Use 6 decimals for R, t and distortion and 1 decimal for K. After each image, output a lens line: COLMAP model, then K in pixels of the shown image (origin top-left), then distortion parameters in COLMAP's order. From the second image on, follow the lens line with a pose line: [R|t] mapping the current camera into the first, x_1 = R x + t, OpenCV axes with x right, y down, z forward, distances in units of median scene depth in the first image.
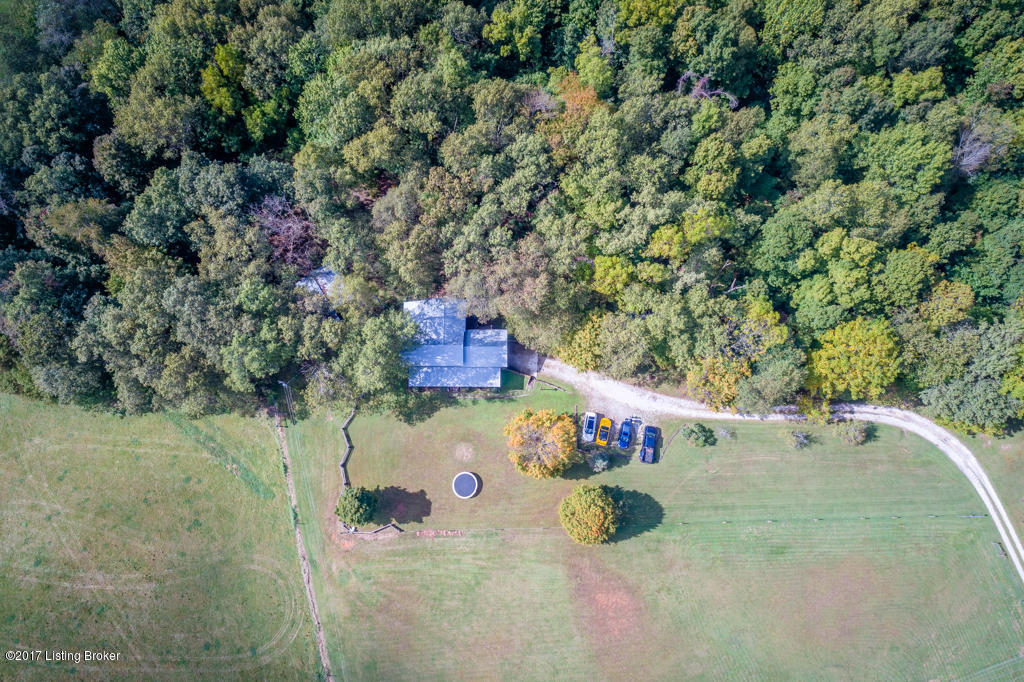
lens RADIAL K [[693.3, 0, 512.0], [0, 693.3, 341.0], [0, 0, 1]] dist [-0.026303, 0.000315]
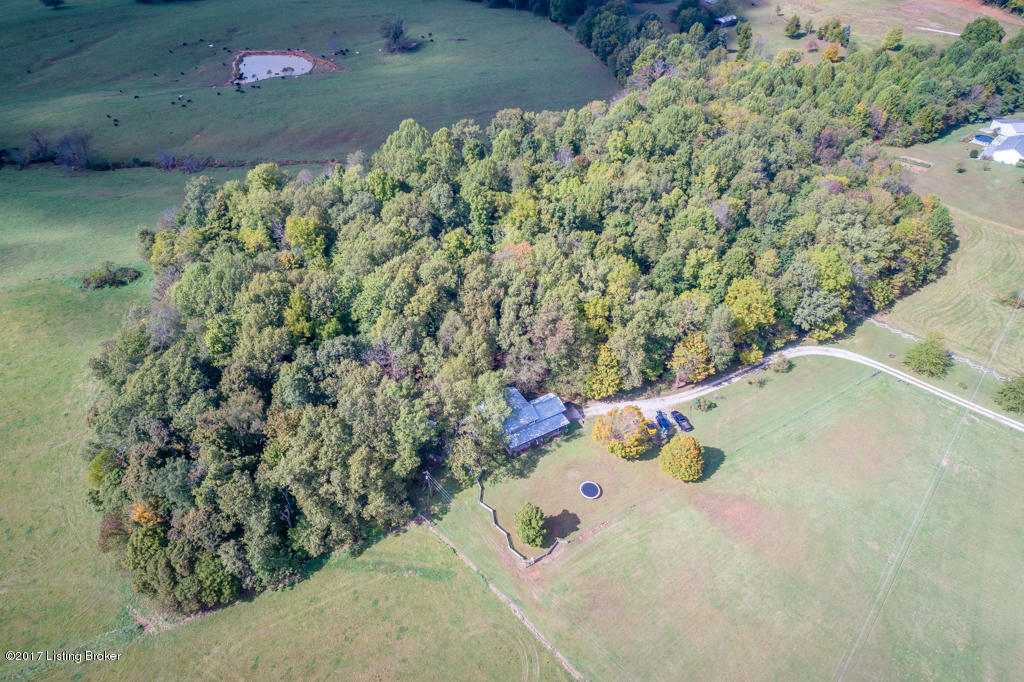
lens RADIAL K [[693.3, 0, 512.0], [0, 693.3, 341.0], [0, 0, 1]] dist [-0.026303, 0.000315]
pose [[0.860188, -0.327649, 0.390797, -0.586953], [0.497264, 0.708908, -0.500177, 0.569406], [-0.113157, 0.624576, 0.772723, -0.122908]]
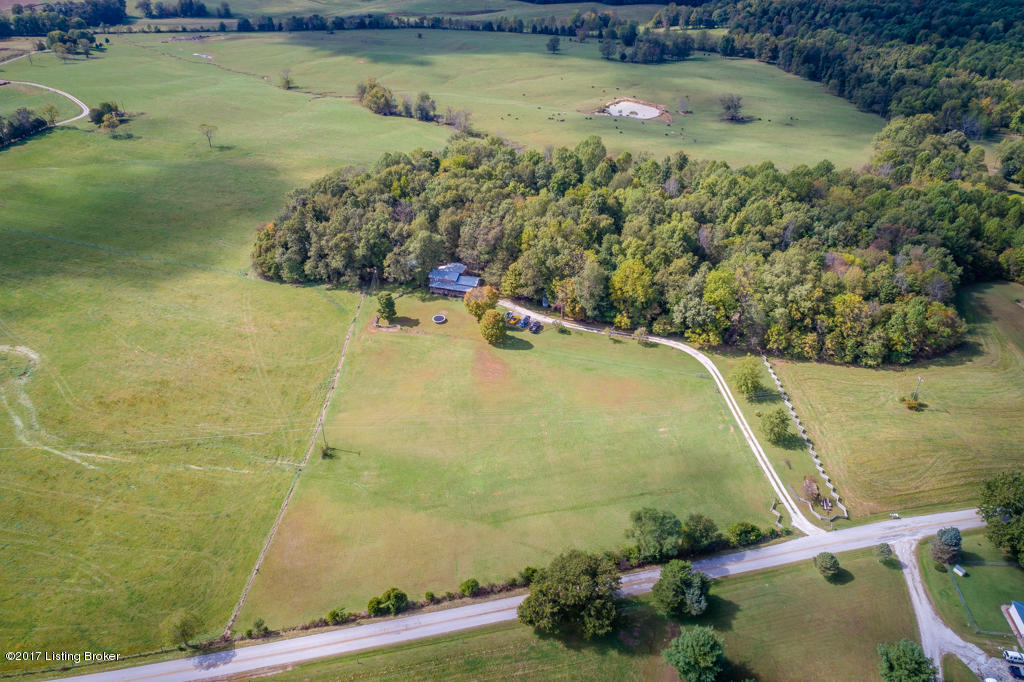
lens RADIAL K [[693.3, 0, 512.0], [0, 693.3, 341.0], [0, 0, 1]] dist [-0.026303, 0.000315]
pose [[0.966542, 0.139588, -0.215201, 0.576250], [-0.250238, 0.697489, -0.671484, 1.542598], [0.056369, 0.702869, 0.709082, -0.369144]]
